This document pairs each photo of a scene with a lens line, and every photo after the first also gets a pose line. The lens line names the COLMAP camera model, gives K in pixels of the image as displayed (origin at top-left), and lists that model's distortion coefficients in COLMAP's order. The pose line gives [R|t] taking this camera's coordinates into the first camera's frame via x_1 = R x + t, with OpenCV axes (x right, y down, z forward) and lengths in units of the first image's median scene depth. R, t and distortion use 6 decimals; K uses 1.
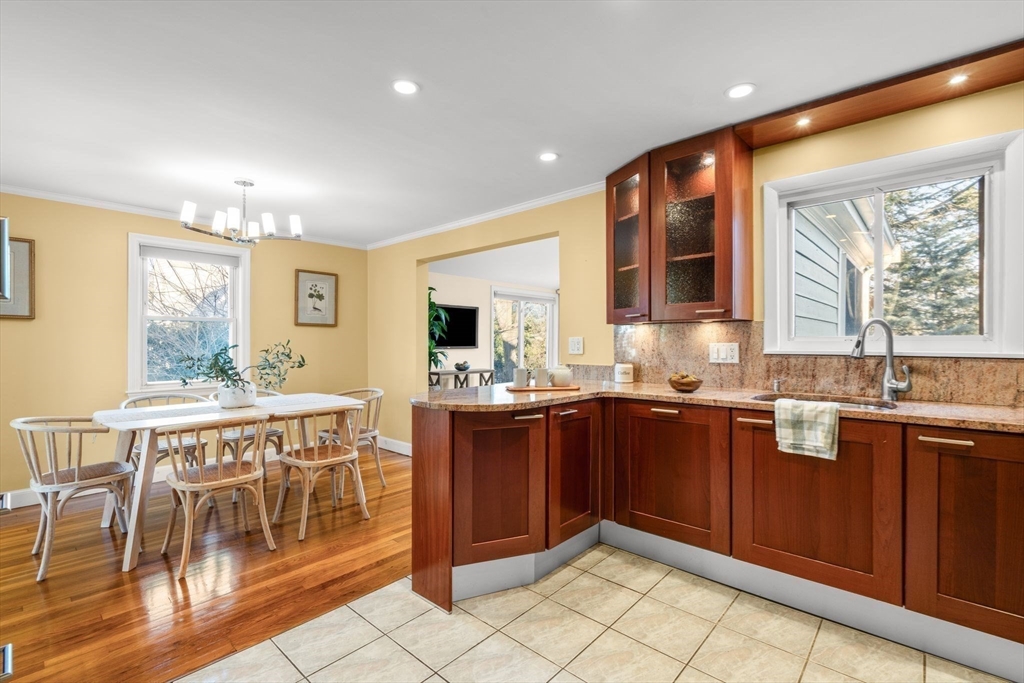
lens RADIAL K [[468.8, 0, 508.4], [0, 468.8, 342.1], [0, 0, 1]] dist [0.003244, -0.000503]
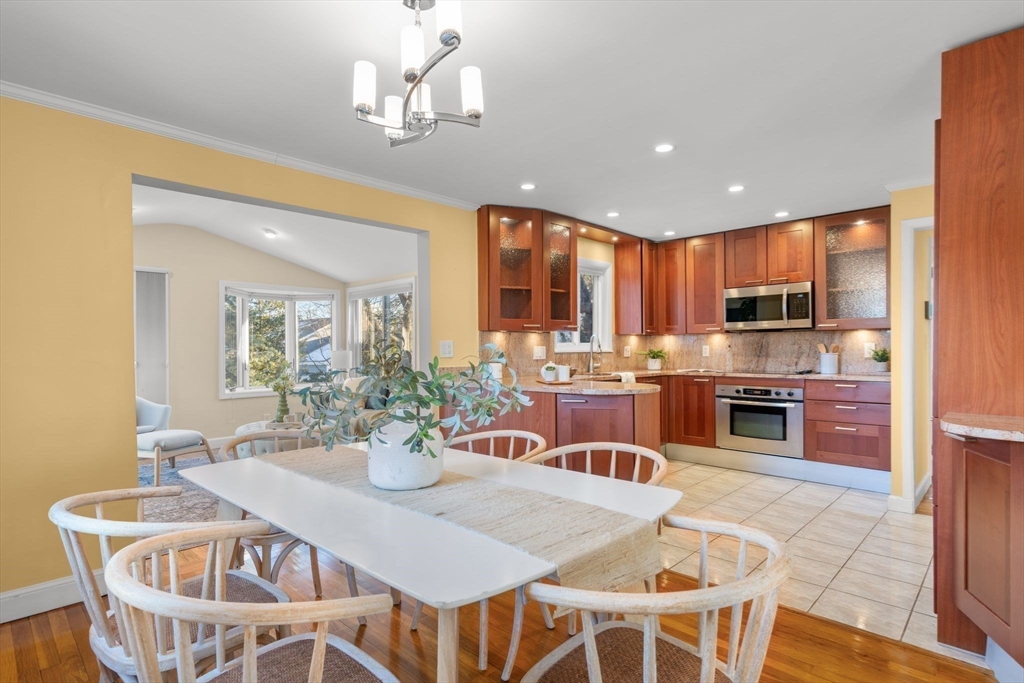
lens RADIAL K [[528.1, 0, 511.2], [0, 528.1, 349.6], [0, 0, 1]] dist [0.001189, -0.000305]
pose [[0.021569, -0.000653, 0.999767, -1.306293], [0.006368, 0.999980, 0.000516, 0.011298], [-0.999747, 0.006356, 0.021573, 1.073396]]
